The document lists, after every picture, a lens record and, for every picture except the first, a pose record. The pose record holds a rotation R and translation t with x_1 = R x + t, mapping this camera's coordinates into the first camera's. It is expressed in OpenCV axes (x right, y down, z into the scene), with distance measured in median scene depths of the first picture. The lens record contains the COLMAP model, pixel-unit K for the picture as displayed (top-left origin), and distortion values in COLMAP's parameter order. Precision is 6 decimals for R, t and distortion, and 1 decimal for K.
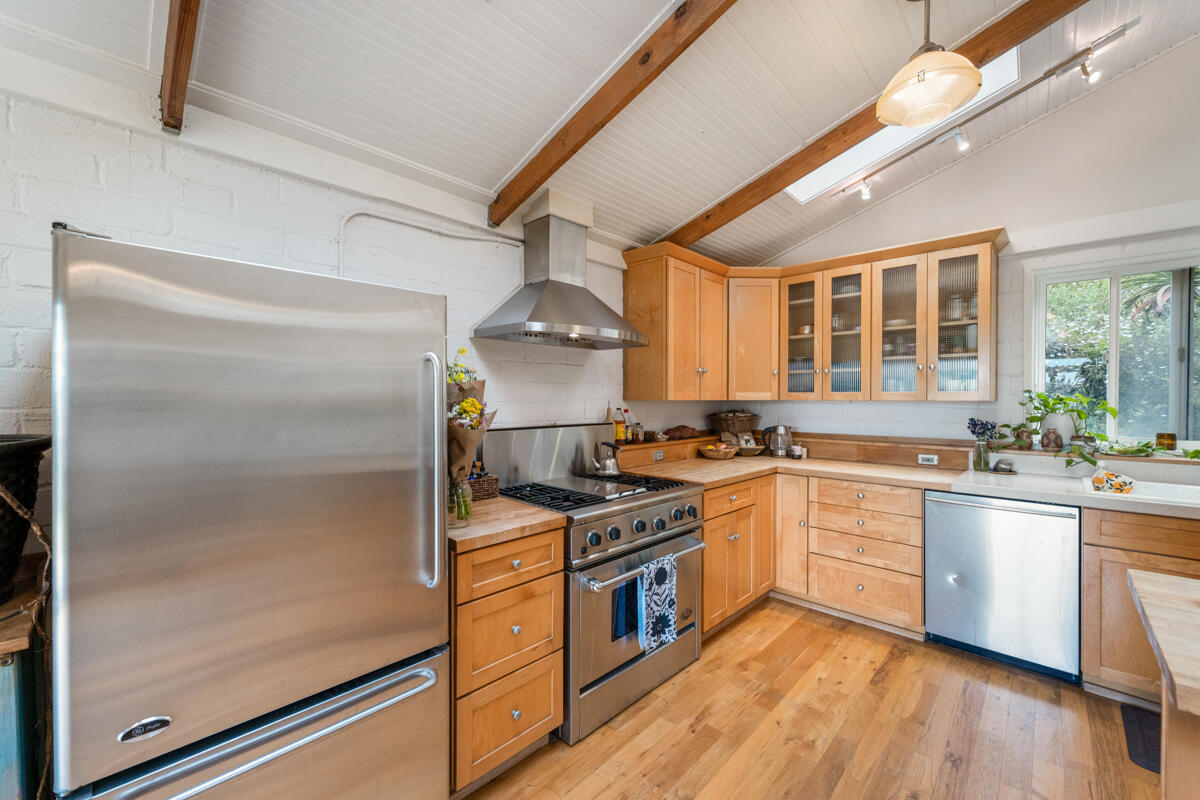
lens RADIAL K [[481.9, 0, 595.6], [0, 481.9, 401.0], [0, 0, 1]] dist [-0.000324, 0.000452]
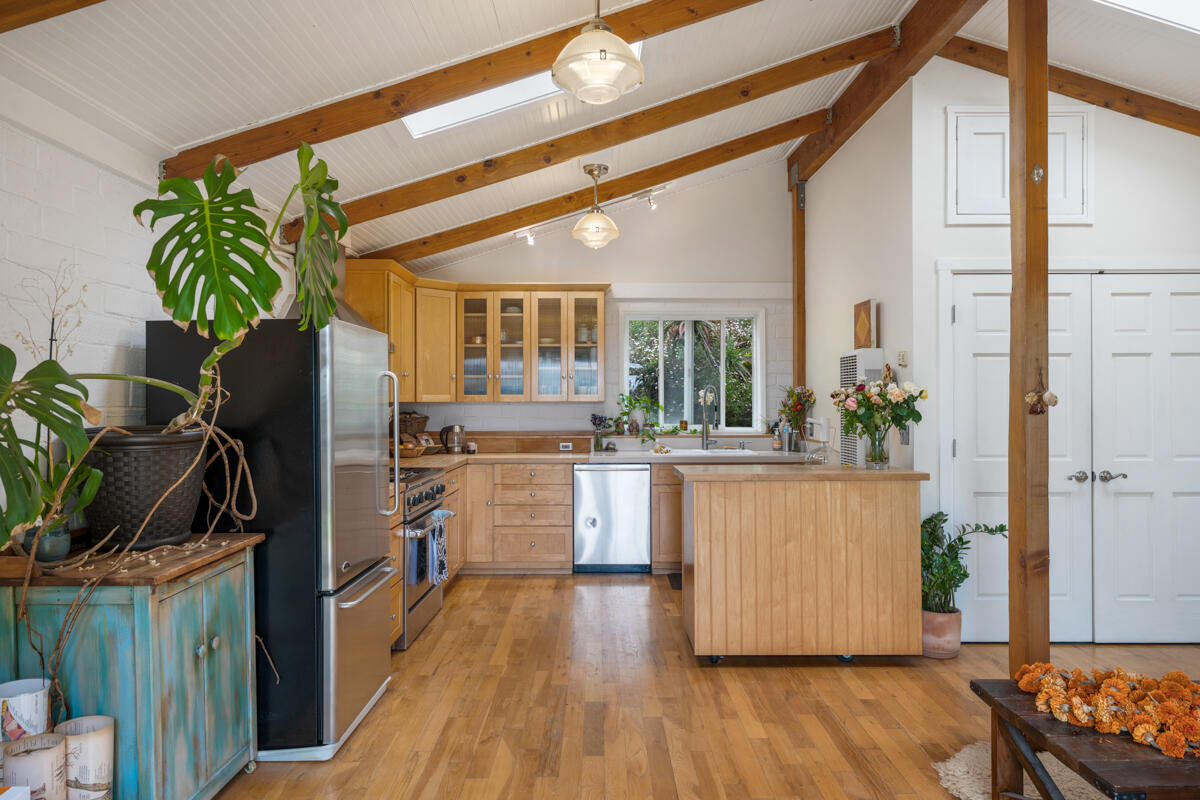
lens RADIAL K [[793.8, 0, 598.2], [0, 793.8, 396.4], [0, 0, 1]] dist [0.008851, -0.002893]
pose [[0.727261, -0.000089, 0.686361, -0.792466], [0.008106, 0.999931, -0.008459, 0.004689], [-0.686313, 0.011716, 0.727212, -0.687574]]
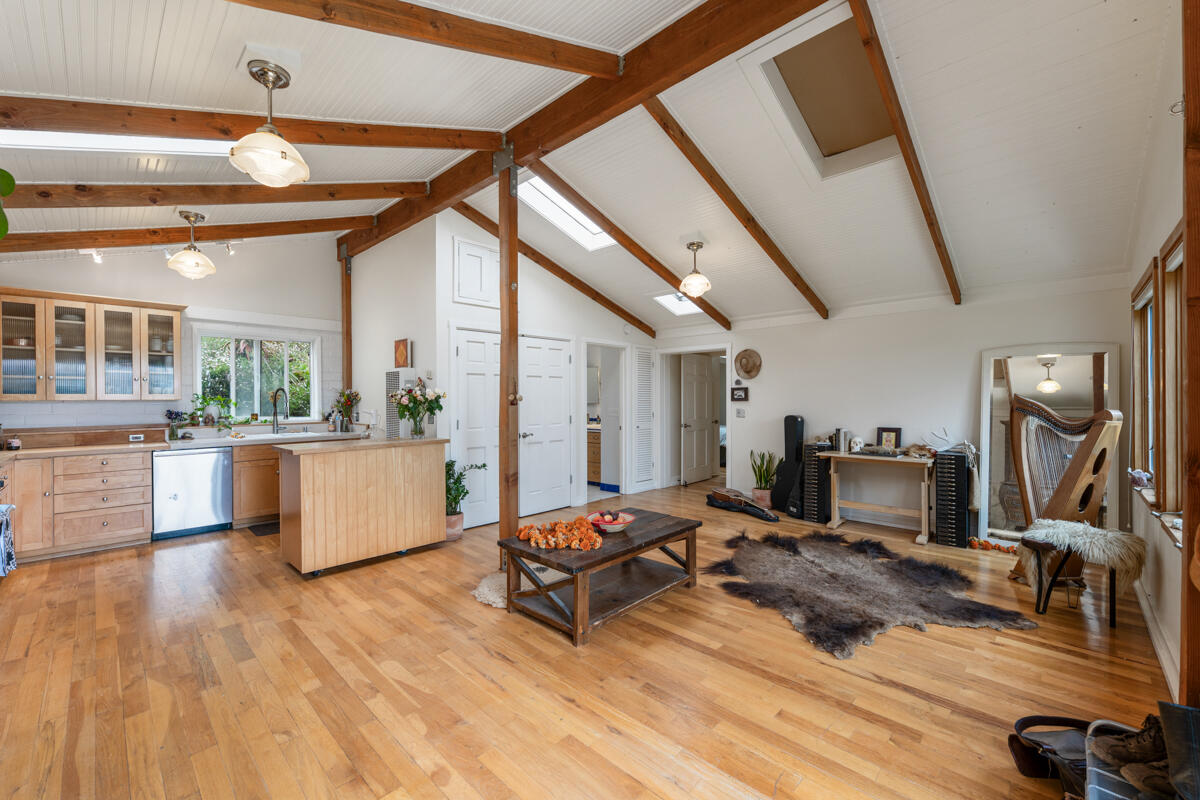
lens RADIAL K [[481.9, 0, 600.0], [0, 481.9, 400.5], [0, 0, 1]] dist [-0.000324, 0.000452]
pose [[0.009891, -0.009073, 0.999910, -0.930114], [0.009864, 0.999911, 0.008975, 0.002235], [-0.999902, 0.009774, 0.009980, -0.562843]]
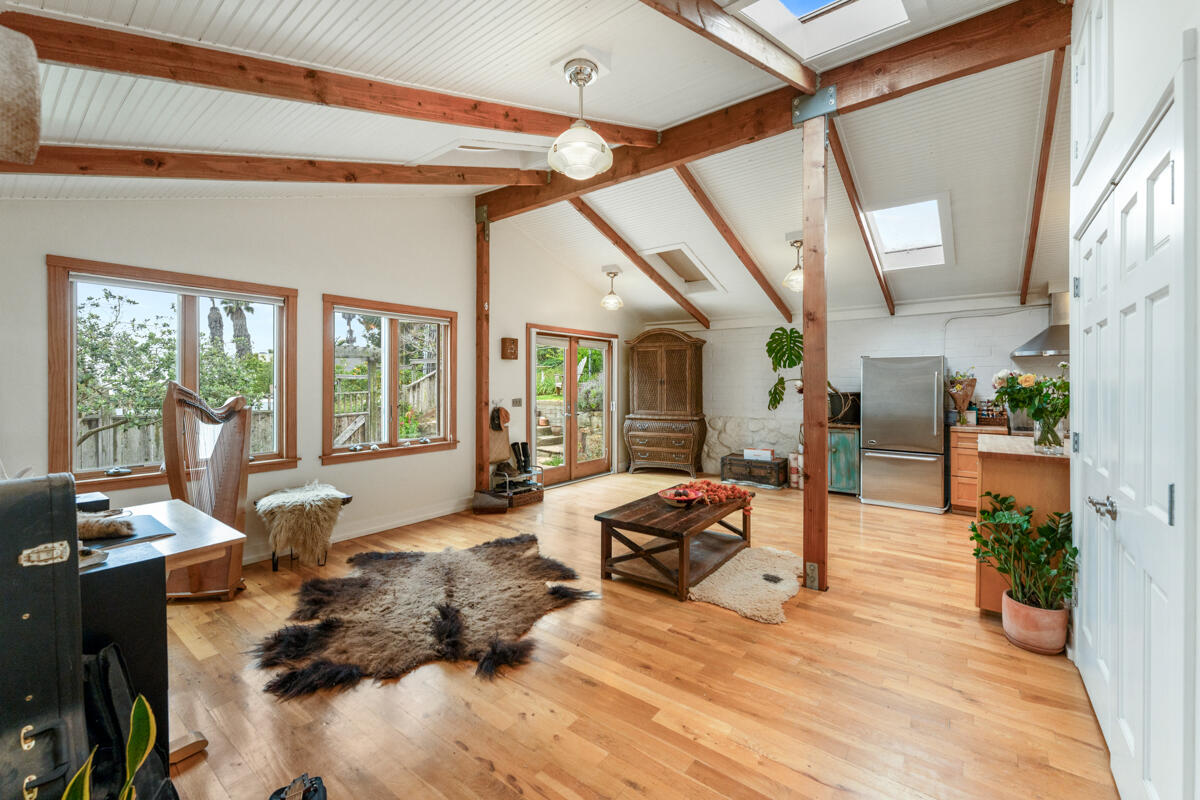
lens RADIAL K [[481.9, 0, 608.8], [0, 481.9, 384.4], [0, 0, 1]] dist [-0.000324, 0.000452]
pose [[0.114790, 0.000636, -0.993390, 1.435371], [-0.006768, 0.999977, -0.000142, 0.004343], [0.993367, 0.006740, 0.114791, -0.905119]]
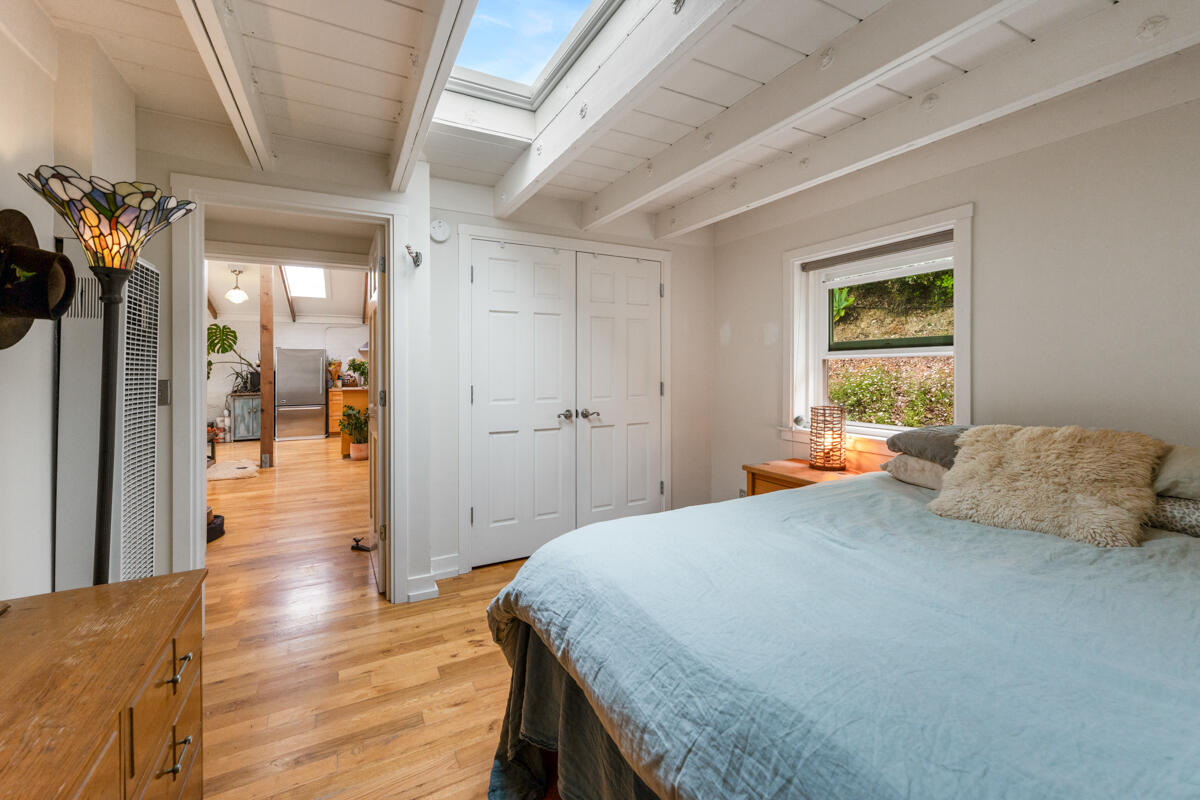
lens RADIAL K [[481.9, 0, 587.7], [0, 481.9, 365.9], [0, 0, 1]] dist [-0.000324, 0.000452]
pose [[0.943628, -0.013014, -0.330751, 2.457940], [0.007292, 0.999802, -0.018534, 0.069911], [0.330926, 0.015078, 0.943536, -1.864407]]
